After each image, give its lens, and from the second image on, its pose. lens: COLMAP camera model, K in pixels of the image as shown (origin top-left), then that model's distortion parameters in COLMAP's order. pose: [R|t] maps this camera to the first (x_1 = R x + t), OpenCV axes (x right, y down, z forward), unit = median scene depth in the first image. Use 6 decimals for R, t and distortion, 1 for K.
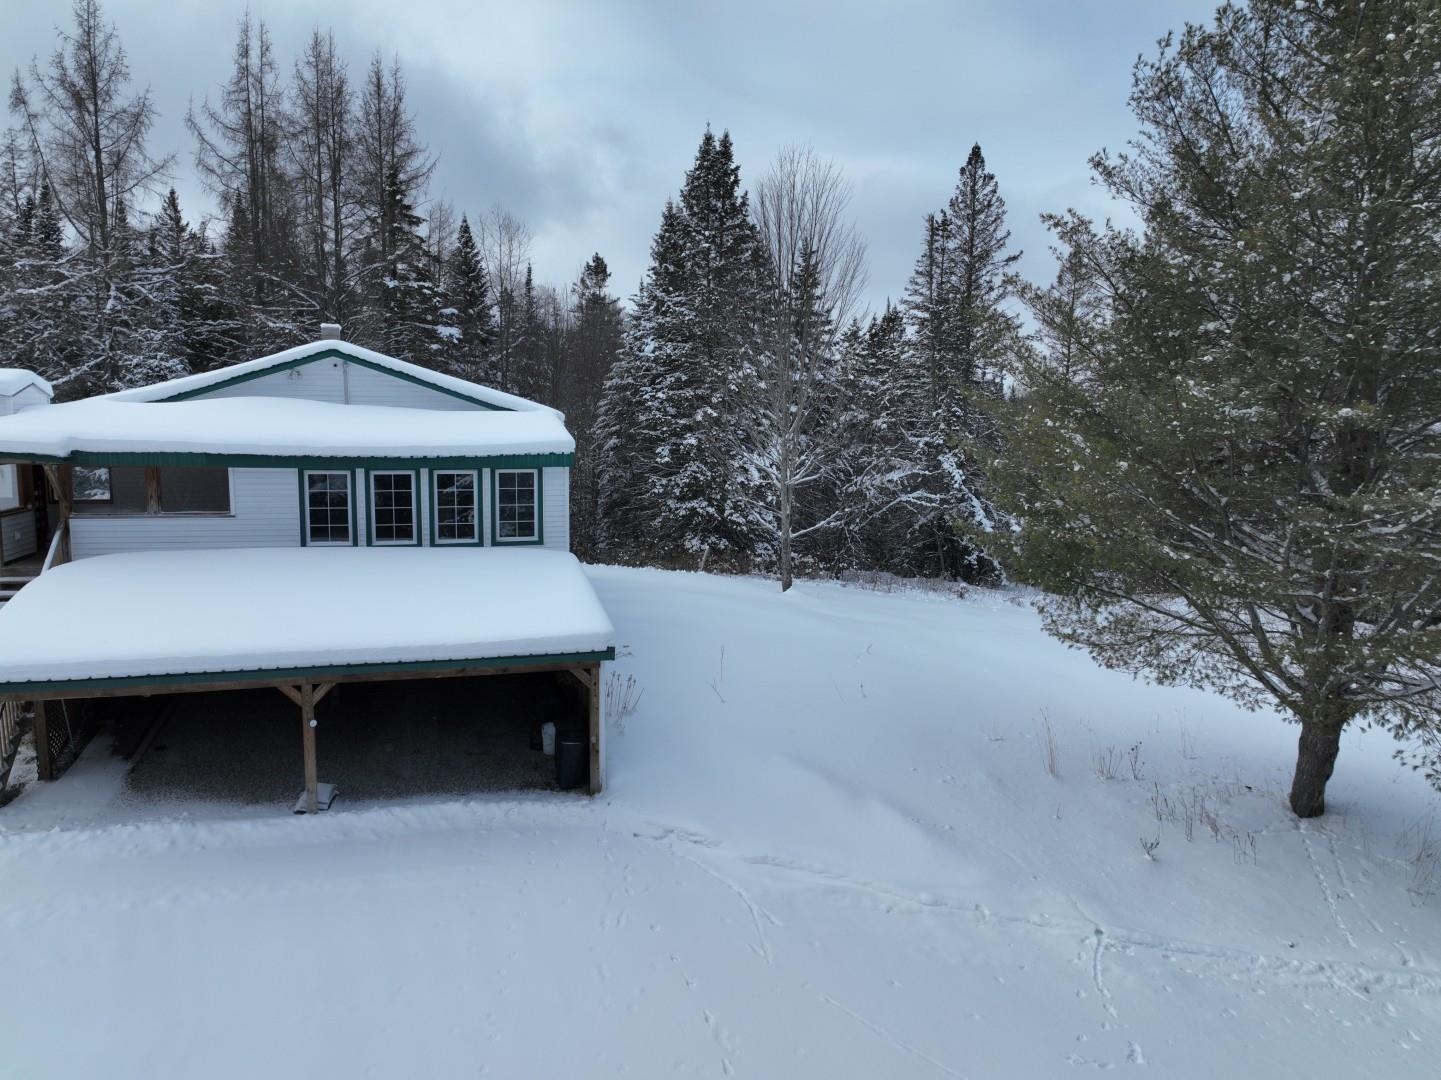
lens RADIAL K [[1015.5, 0, 721.4], [0, 1015.5, 534.4], [0, 0, 1]] dist [0.002954, 0.011138]
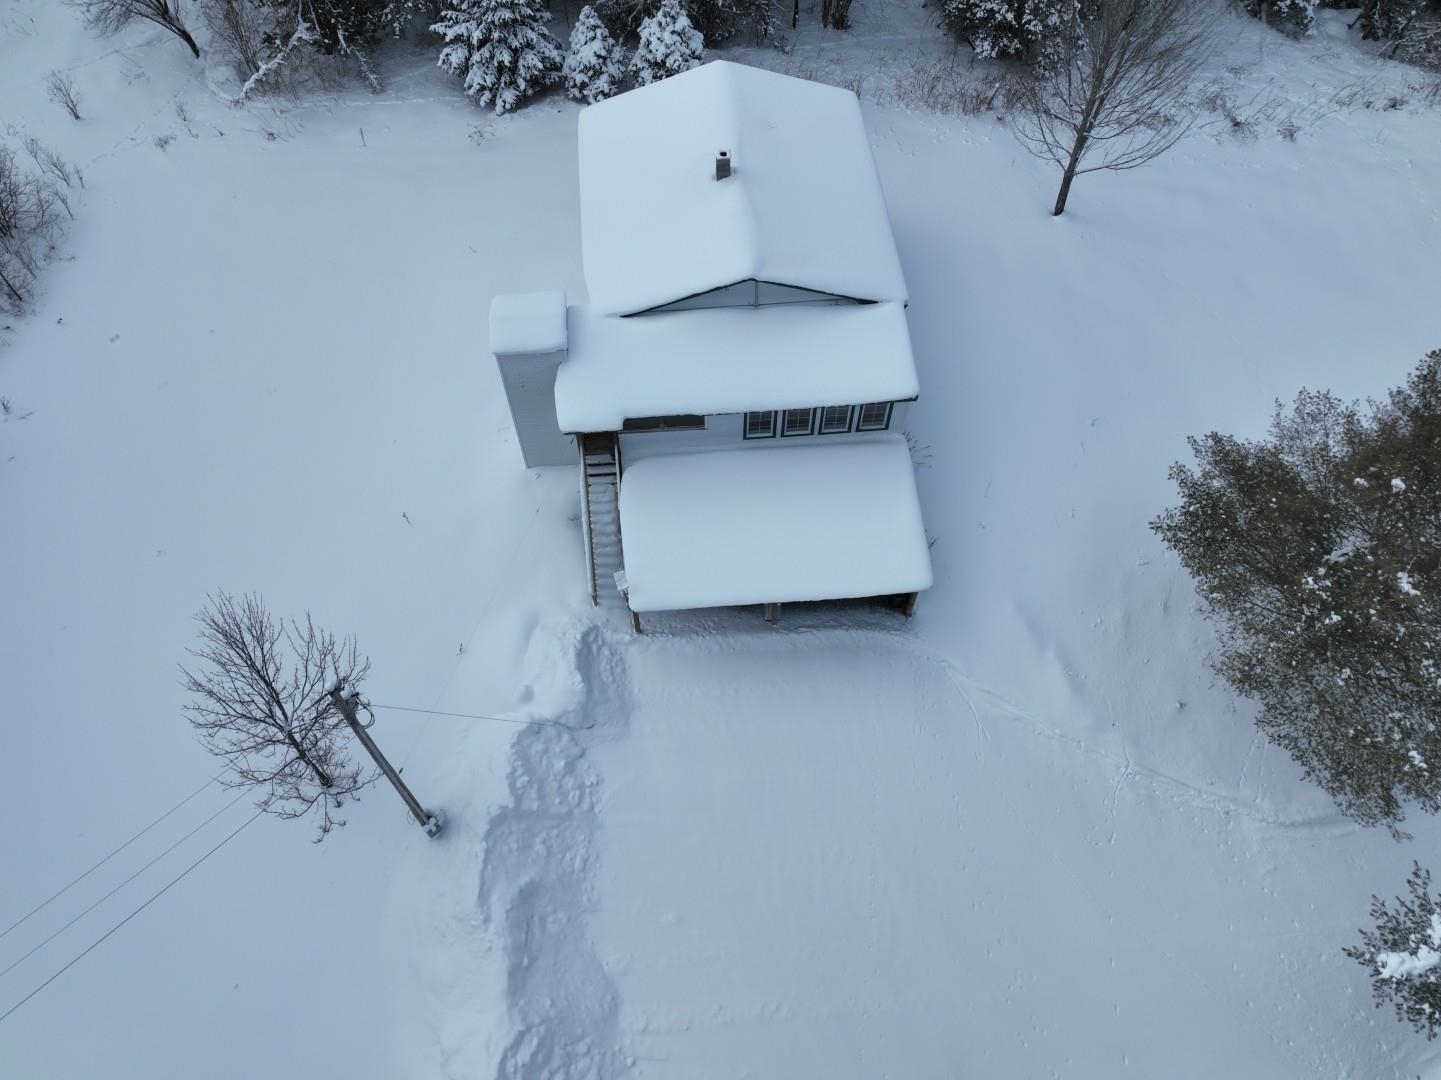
lens RADIAL K [[1015.5, 0, 721.4], [0, 1015.5, 534.4], [0, 0, 1]] dist [0.002954, 0.011138]
pose [[0.982360, 0.155835, -0.103369, -0.344284], [-0.017071, 0.625192, 0.780284, -1.563925], [0.186221, -0.764755, 0.616824, -0.176269]]
